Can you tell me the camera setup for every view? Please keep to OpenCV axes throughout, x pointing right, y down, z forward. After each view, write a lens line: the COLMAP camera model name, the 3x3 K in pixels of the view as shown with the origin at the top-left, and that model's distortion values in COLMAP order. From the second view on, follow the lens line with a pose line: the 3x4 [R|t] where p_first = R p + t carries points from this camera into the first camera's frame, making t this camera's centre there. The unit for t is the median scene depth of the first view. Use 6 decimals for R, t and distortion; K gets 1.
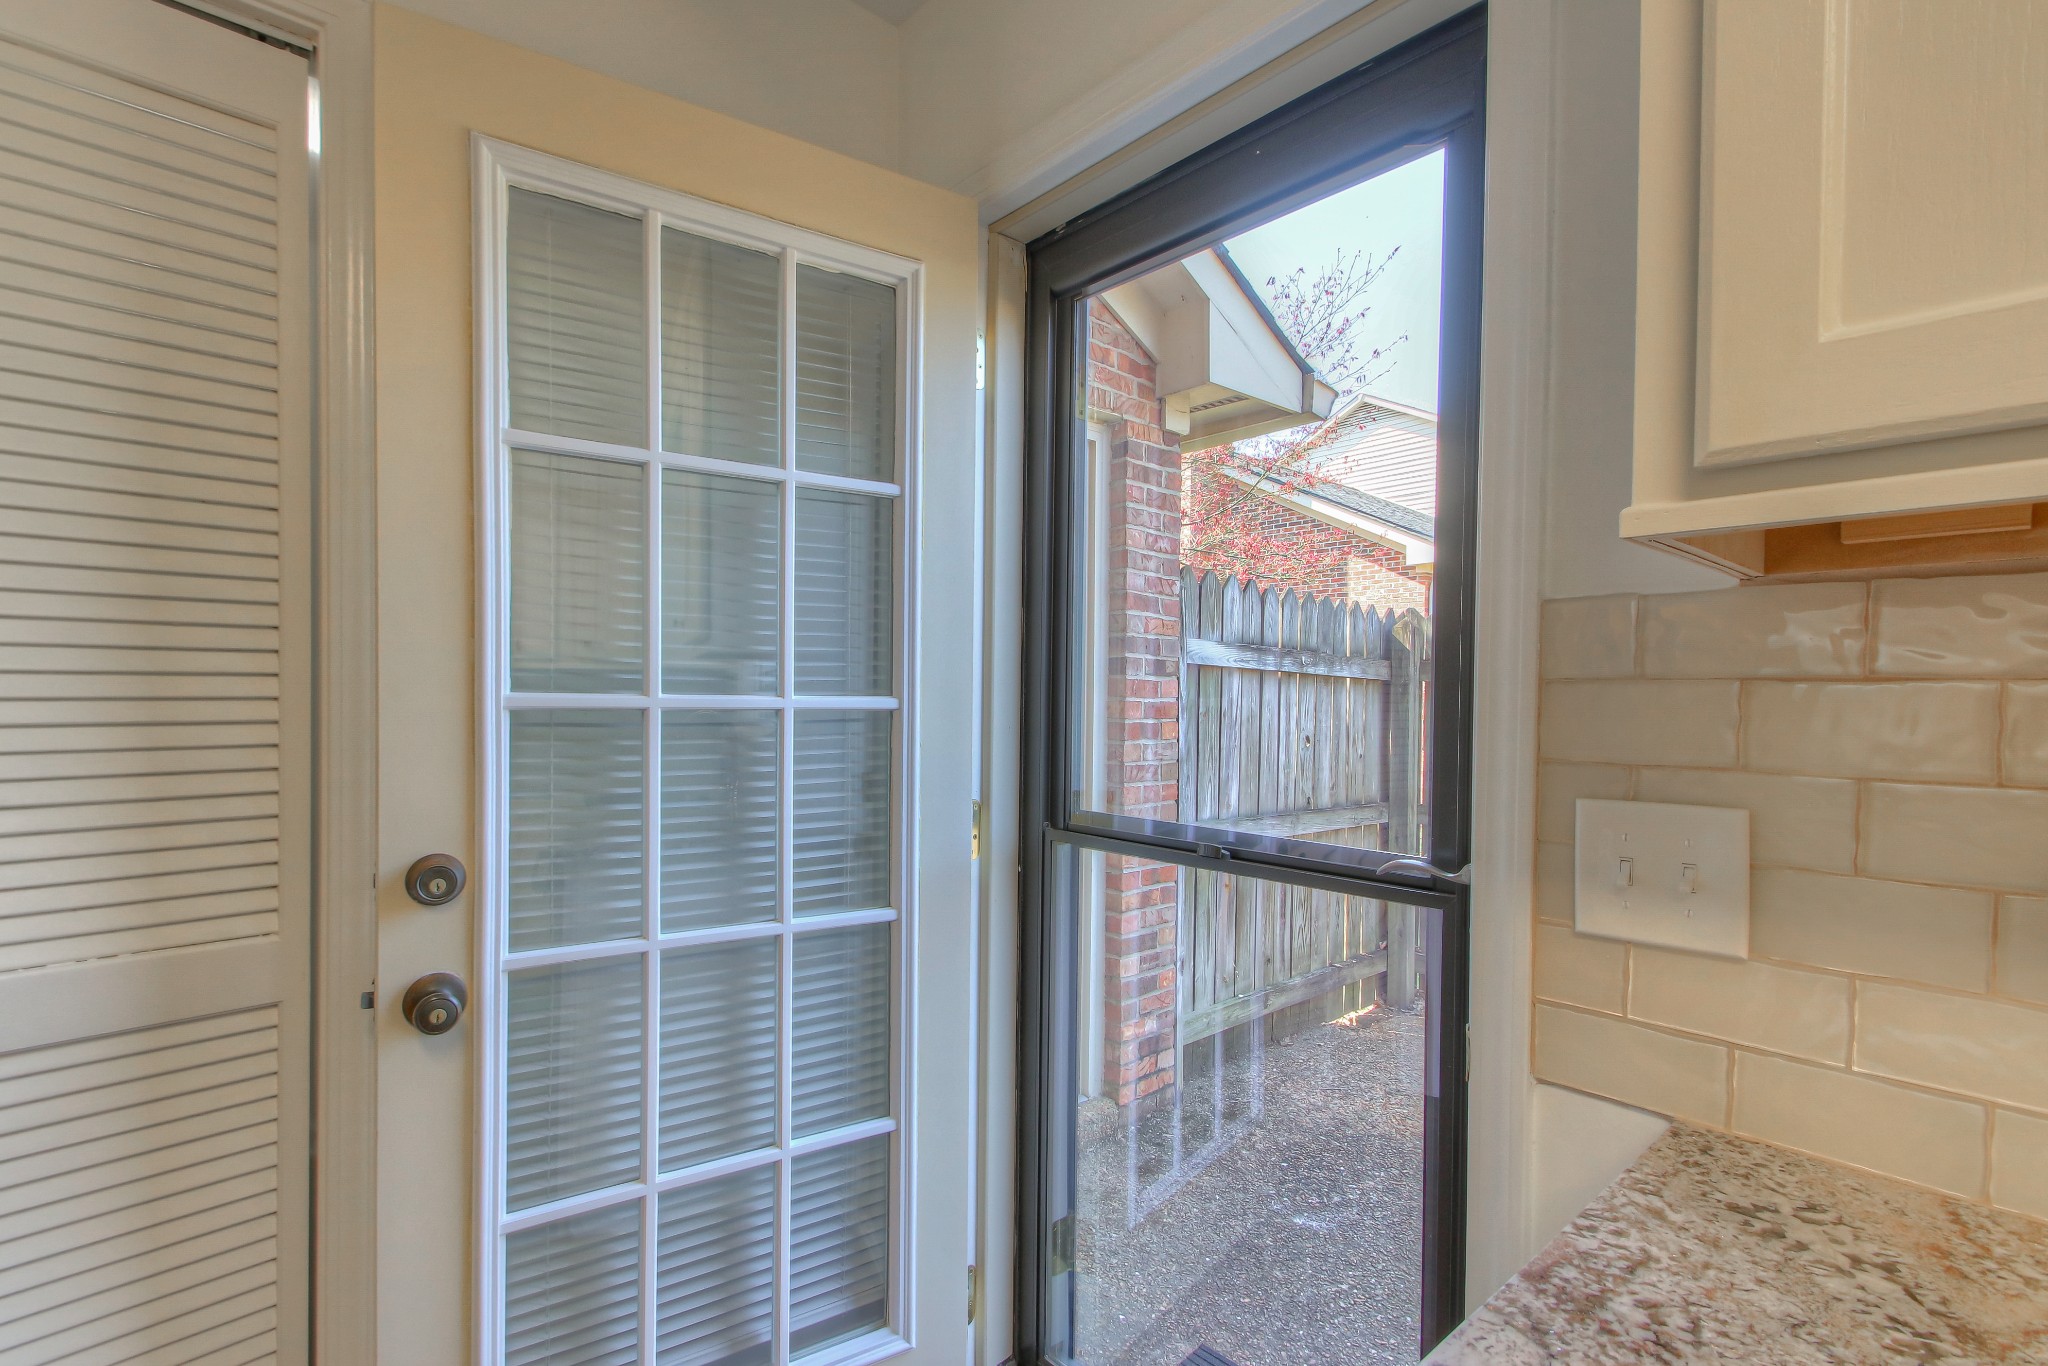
lens RADIAL K [[952.7, 0, 995.4], [0, 952.7, 699.8], [0, 0, 1]] dist [0.019933, -0.021185]
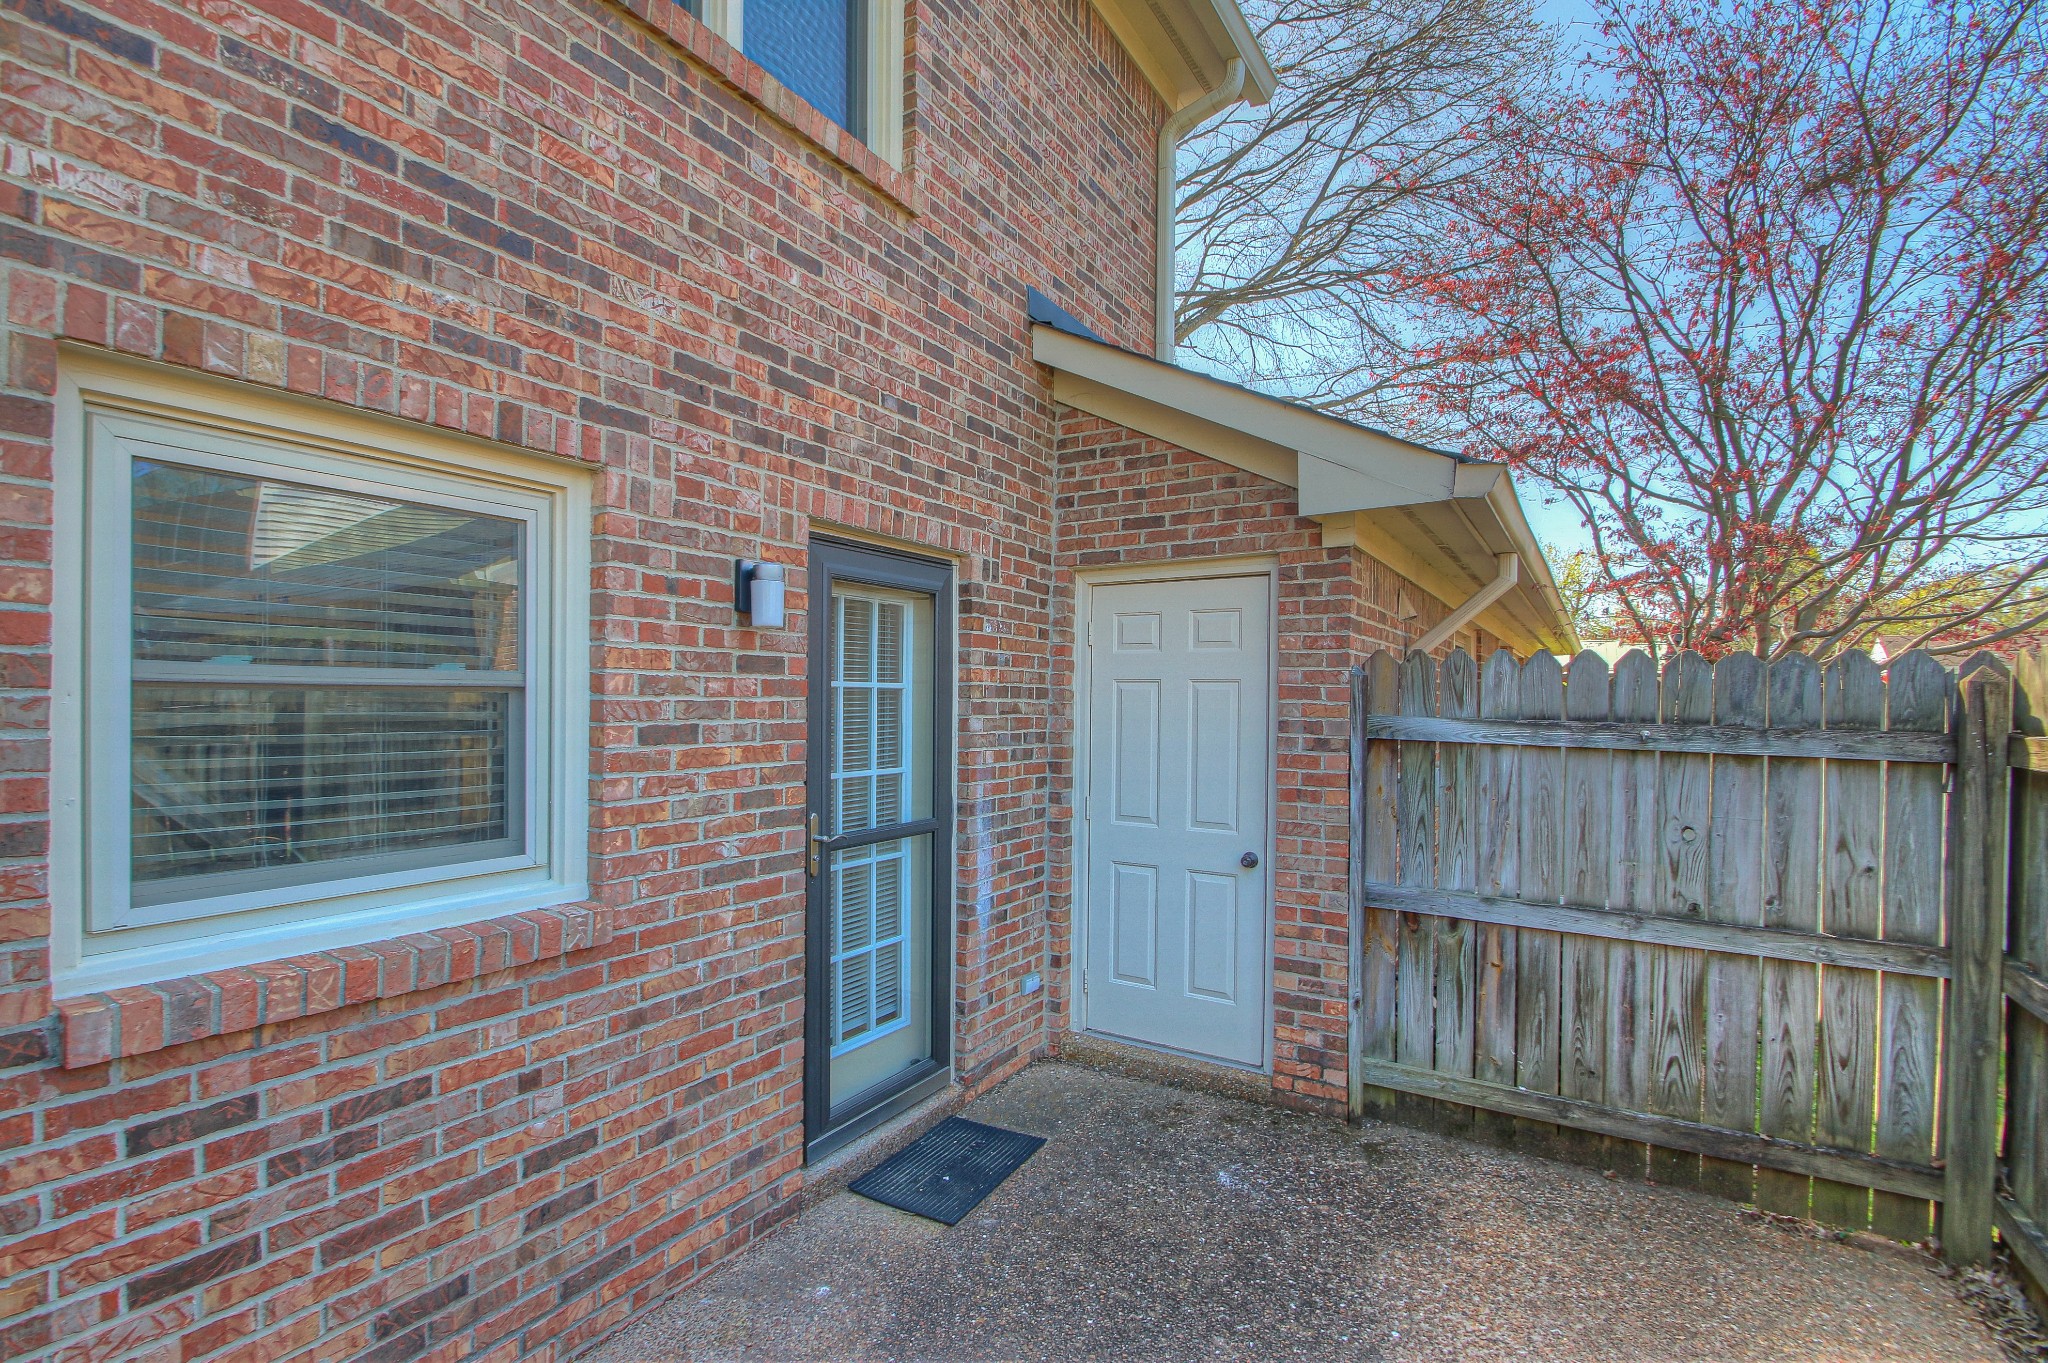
lens RADIAL K [[952.7, 0, 995.4], [0, 952.7, 698.3], [0, 0, 1]] dist [0.019933, -0.021185]
pose [[0.296054, -0.006841, -0.955147, 1.021259], [-0.008367, 0.999917, -0.009755, -0.065093], [0.955134, 0.010880, 0.295973, 0.212073]]
